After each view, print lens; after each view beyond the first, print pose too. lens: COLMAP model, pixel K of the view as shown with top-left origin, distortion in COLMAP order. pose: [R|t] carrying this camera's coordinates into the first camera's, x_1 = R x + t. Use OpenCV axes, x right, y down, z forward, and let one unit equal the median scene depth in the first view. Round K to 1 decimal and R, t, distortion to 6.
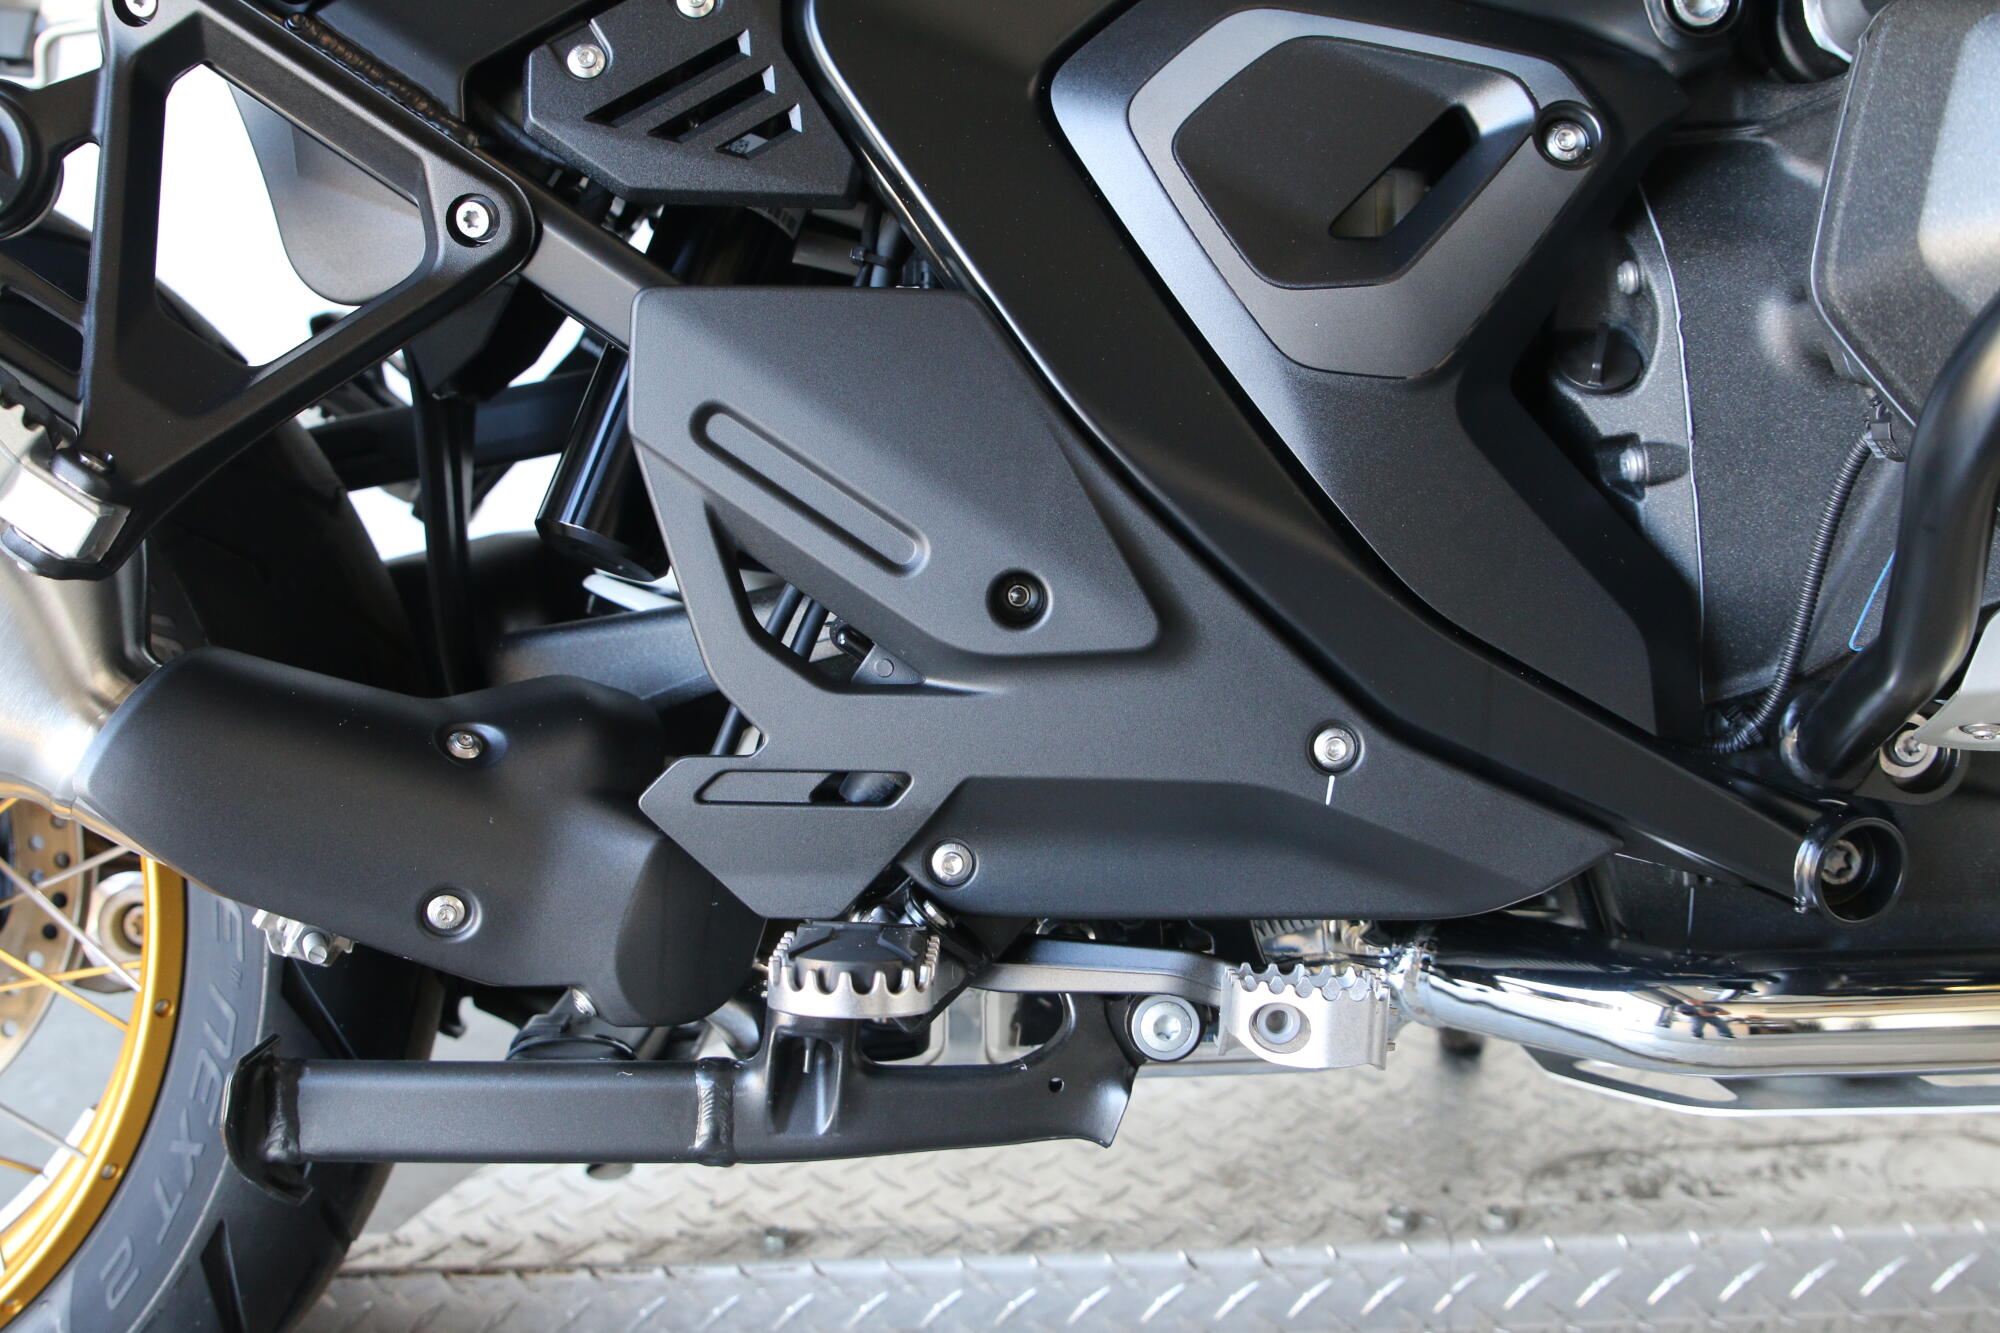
lens RADIAL K [[2354.7, 0, 994.3], [0, 2354.7, 637.6], [0, 0, 1]] dist [-0.117649, 0.103517]
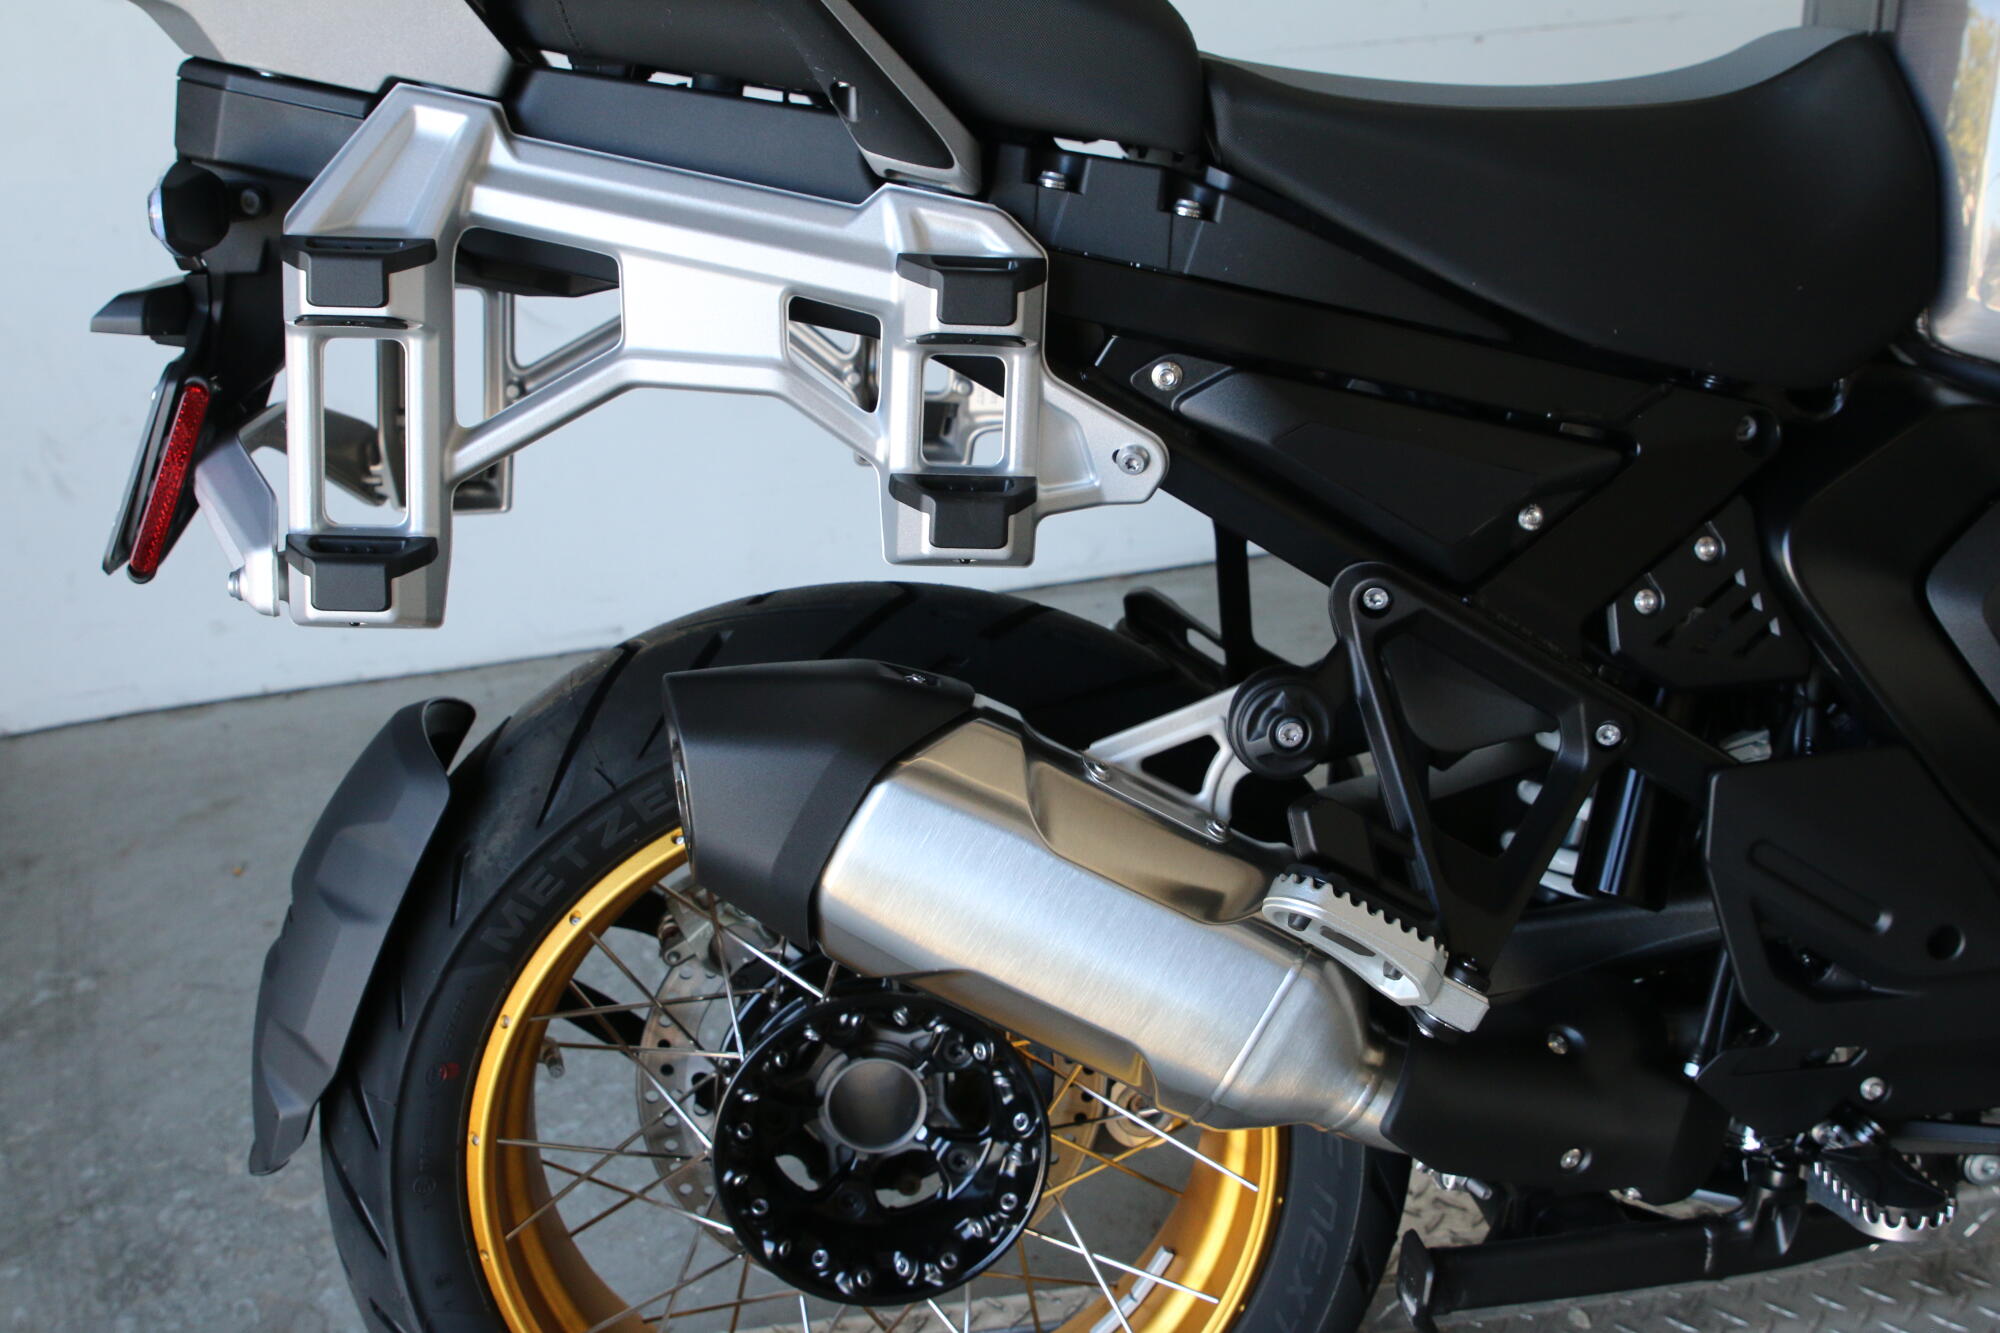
lens RADIAL K [[2309.8, 0, 990.7], [0, 2309.8, 643.6], [0, 0, 1]] dist [-0.130148, 0.113826]
pose [[0.992433, -0.081959, 0.091426, -0.717512], [0.066350, 0.984505, 0.162319, -0.482217], [-0.103313, -0.155025, 0.982494, -0.380246]]
